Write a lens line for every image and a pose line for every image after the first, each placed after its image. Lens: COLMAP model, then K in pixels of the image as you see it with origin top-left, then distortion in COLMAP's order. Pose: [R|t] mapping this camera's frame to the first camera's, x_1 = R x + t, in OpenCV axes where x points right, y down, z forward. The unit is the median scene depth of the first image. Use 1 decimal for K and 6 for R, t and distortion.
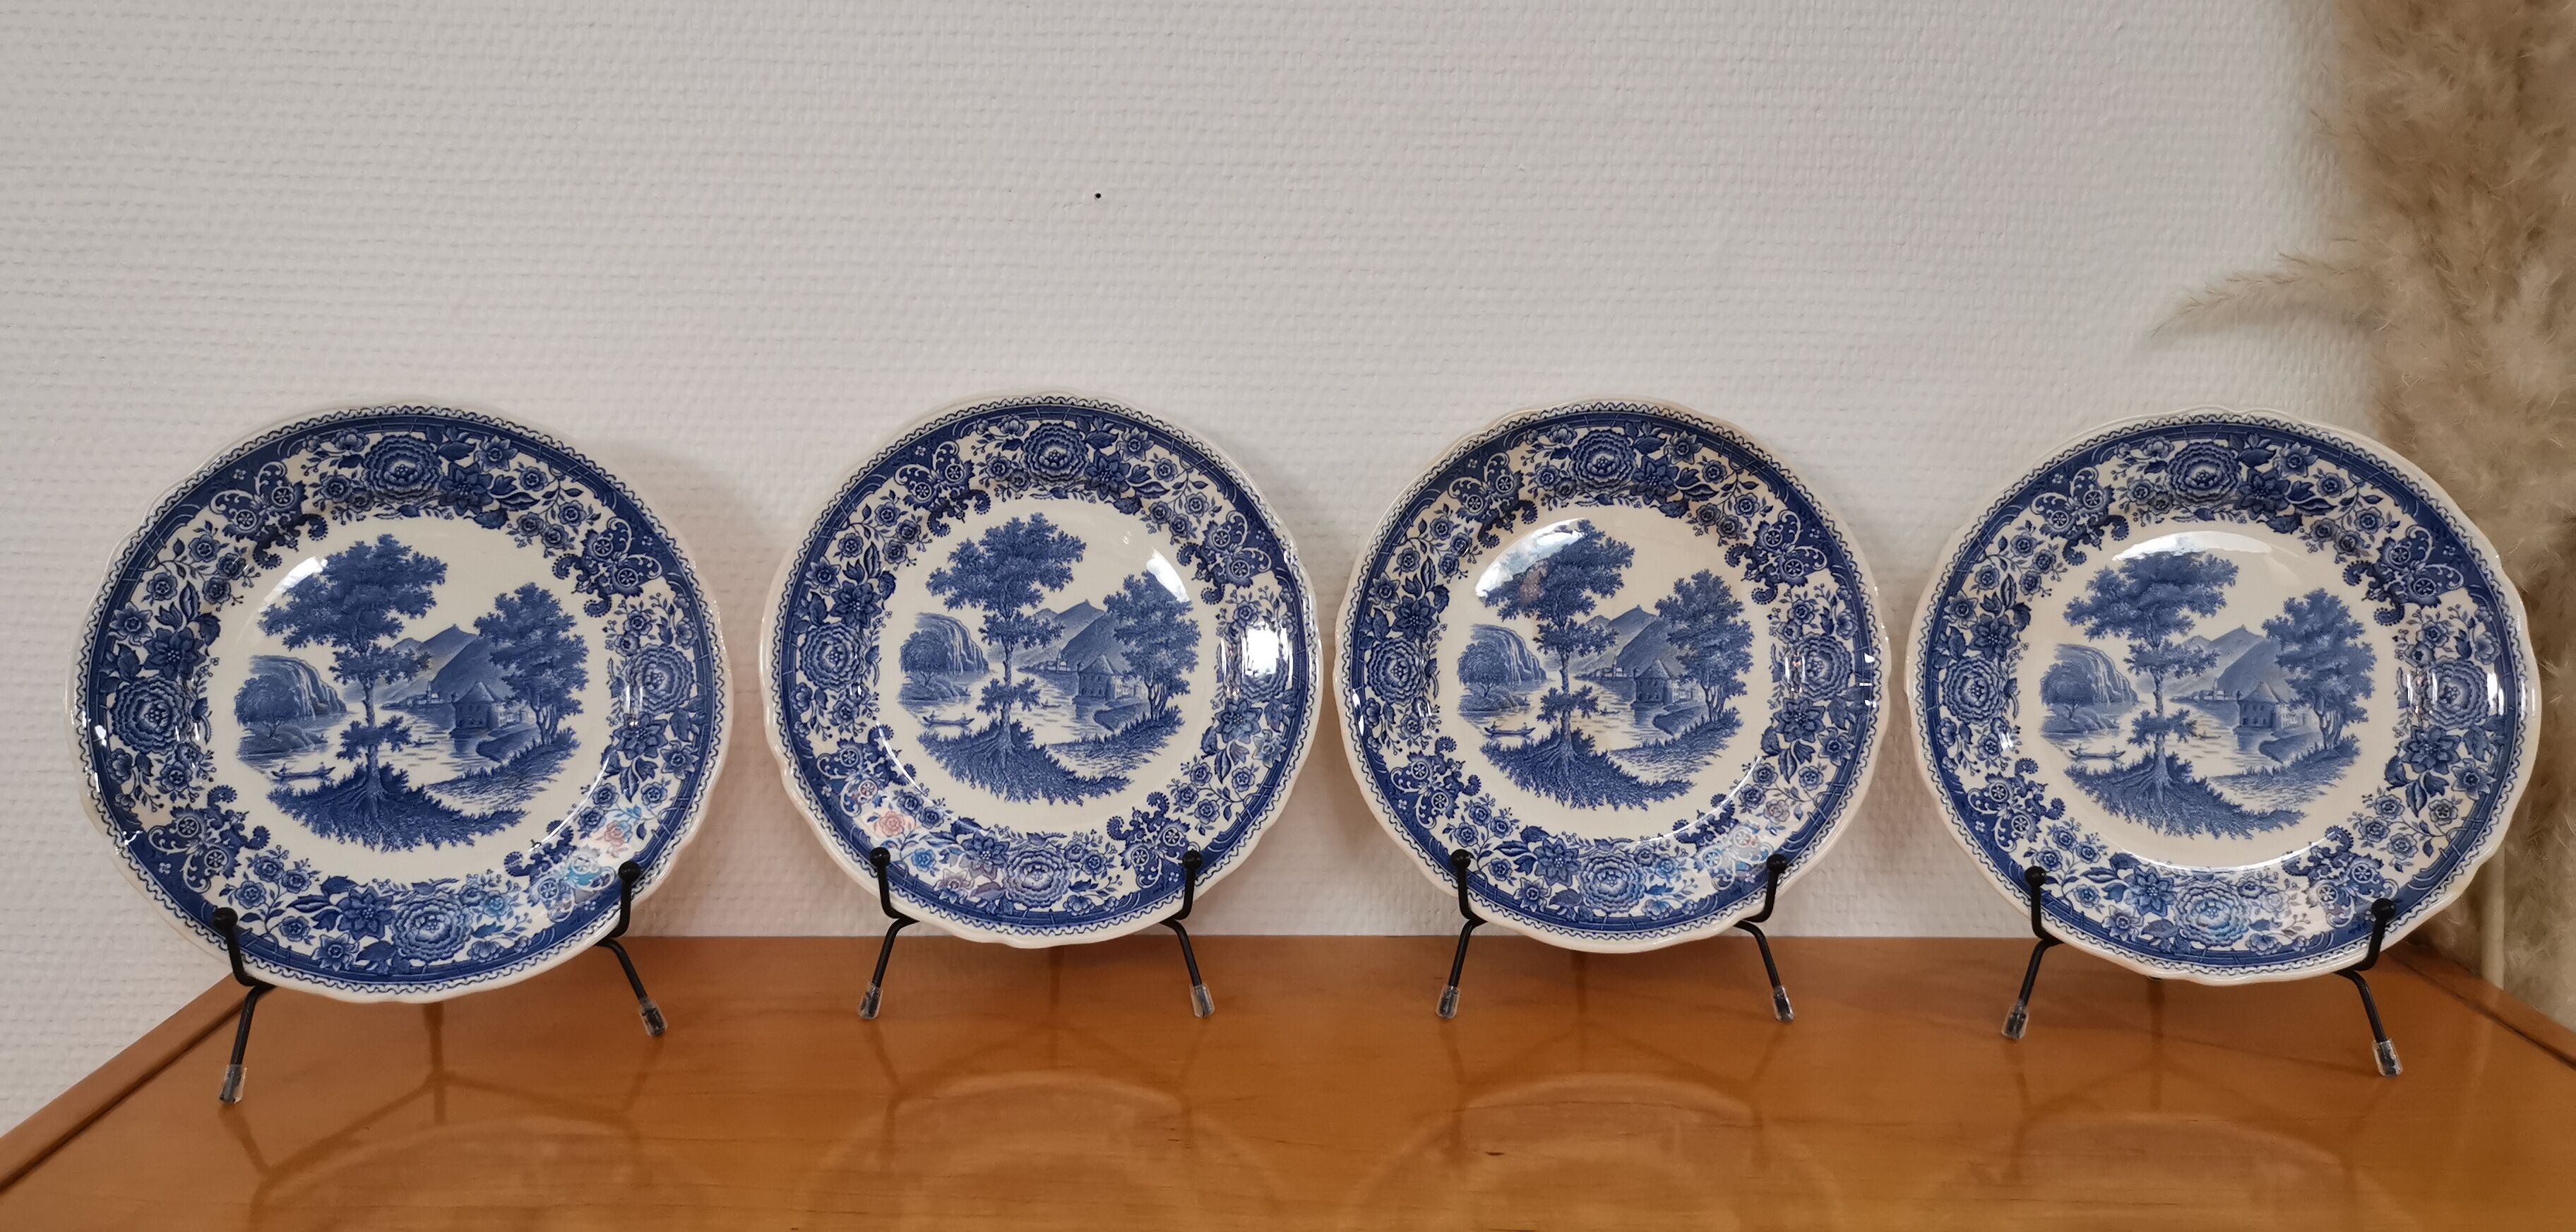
lens RADIAL K [[1981.8, 0, 1270.9], [0, 1981.8, 615.9], [0, 0, 1]] dist [0.030914, -0.057500]
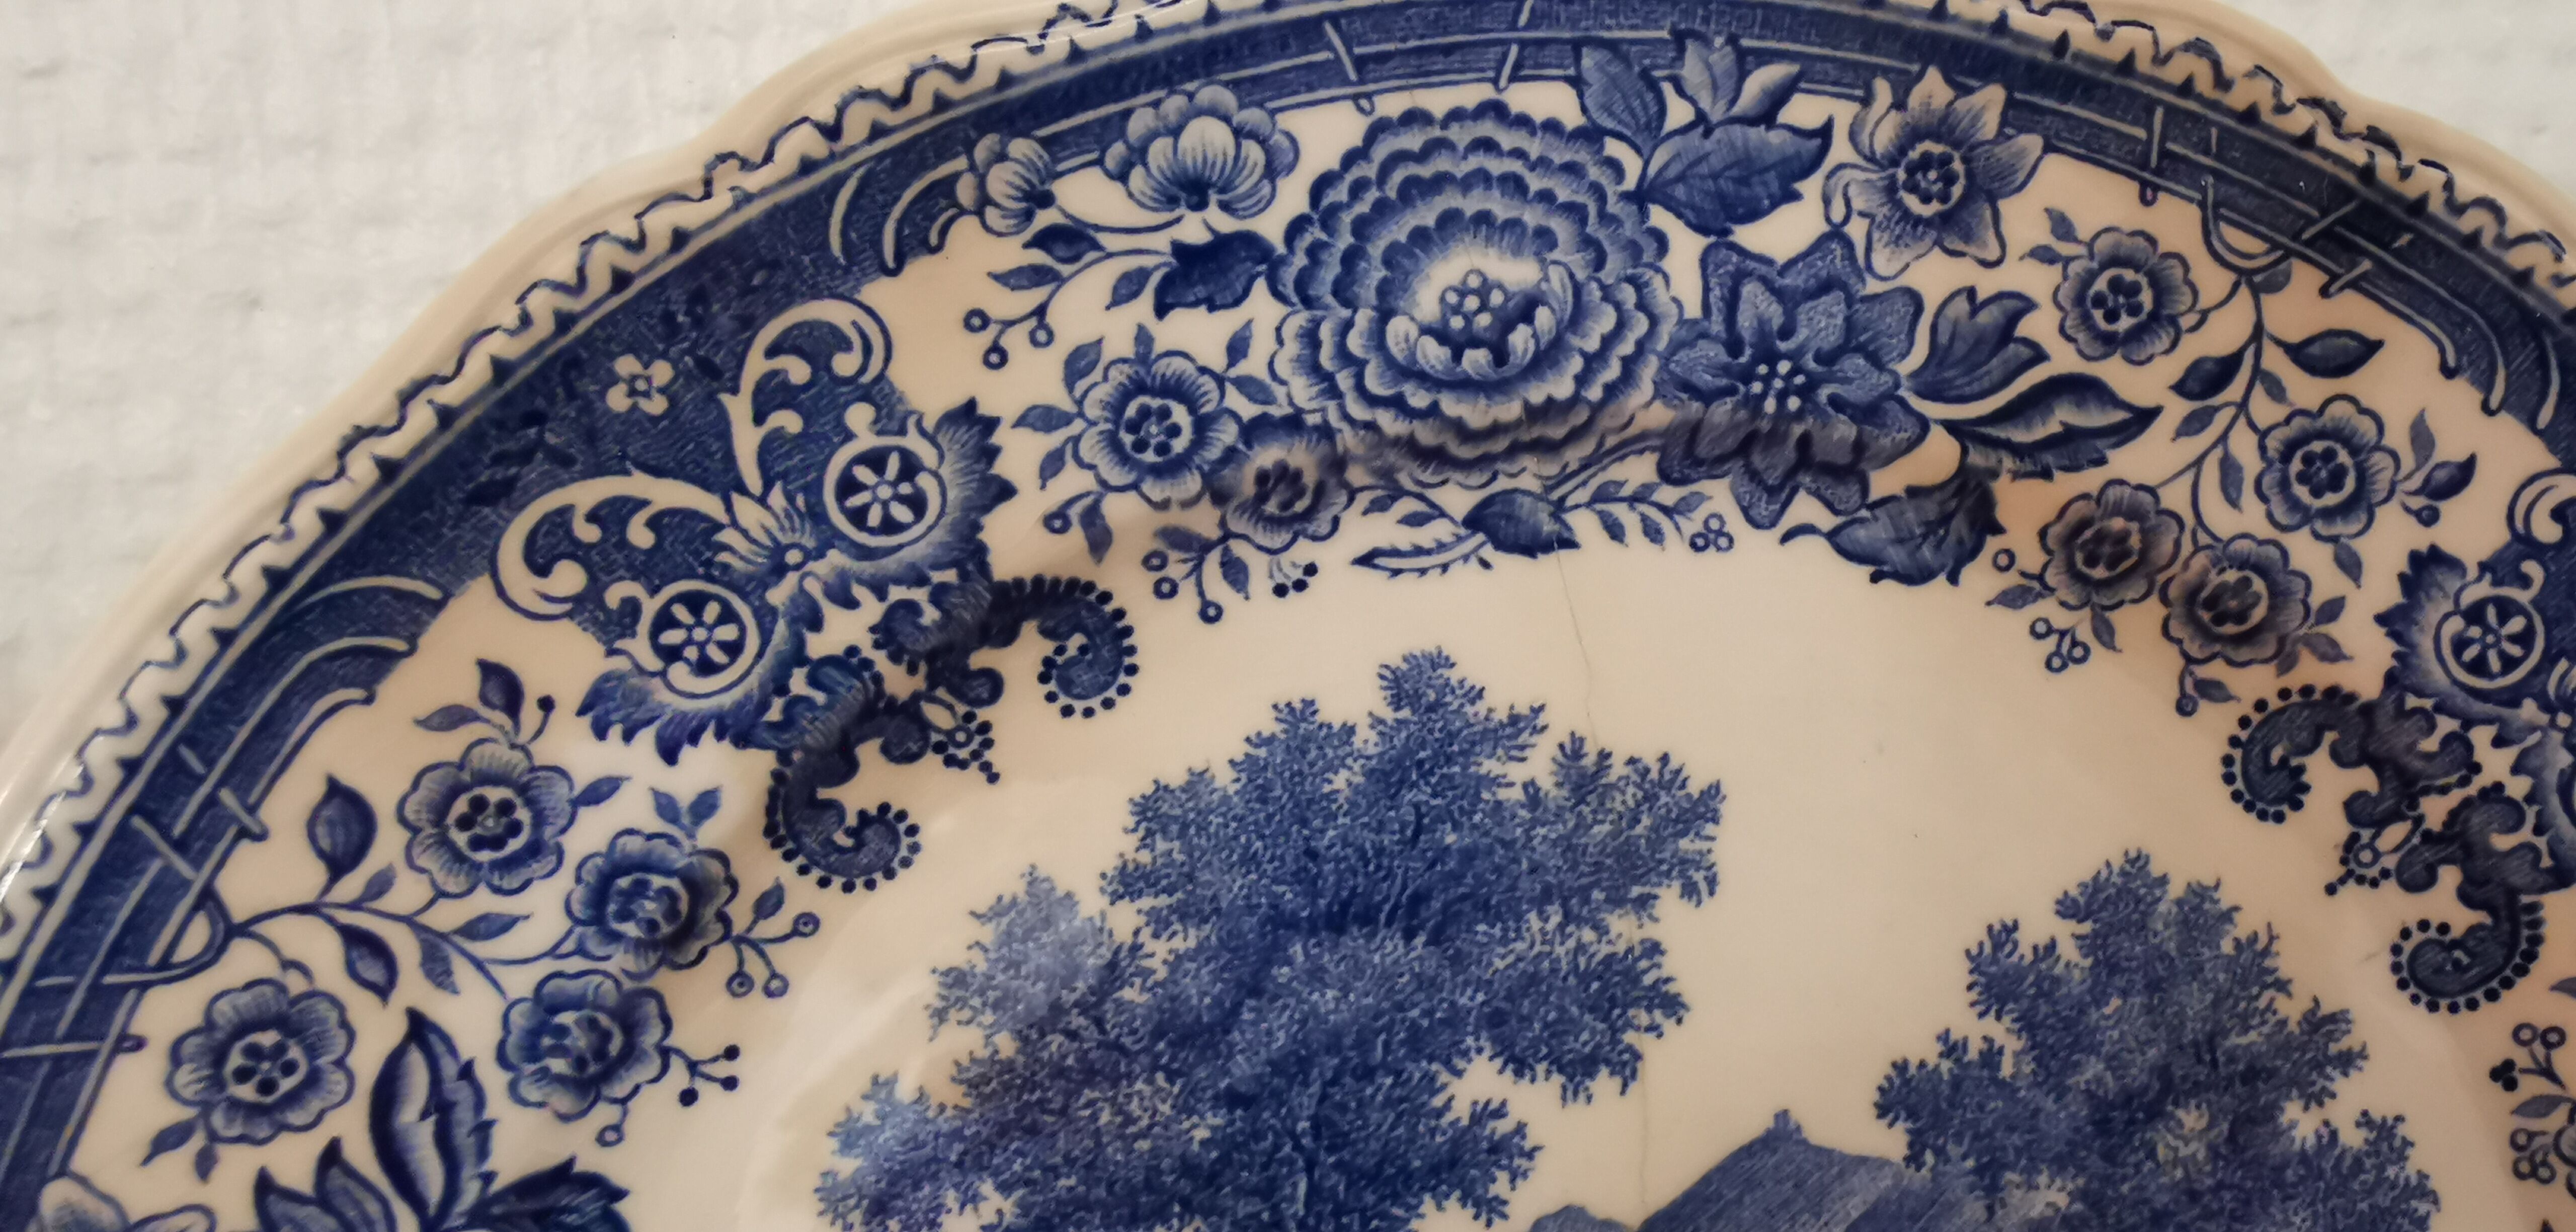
lens RADIAL K [[1925.8, 0, 1589.1], [0, 1925.8, 643.0], [0, 0, 1]] dist [-0.015853, 0.011046]
pose [[0.987583, -0.113823, 0.108279, 0.156362], [0.114422, 0.993432, 0.000686, -0.048067], [-0.107646, 0.011712, 0.994120, 0.840448]]
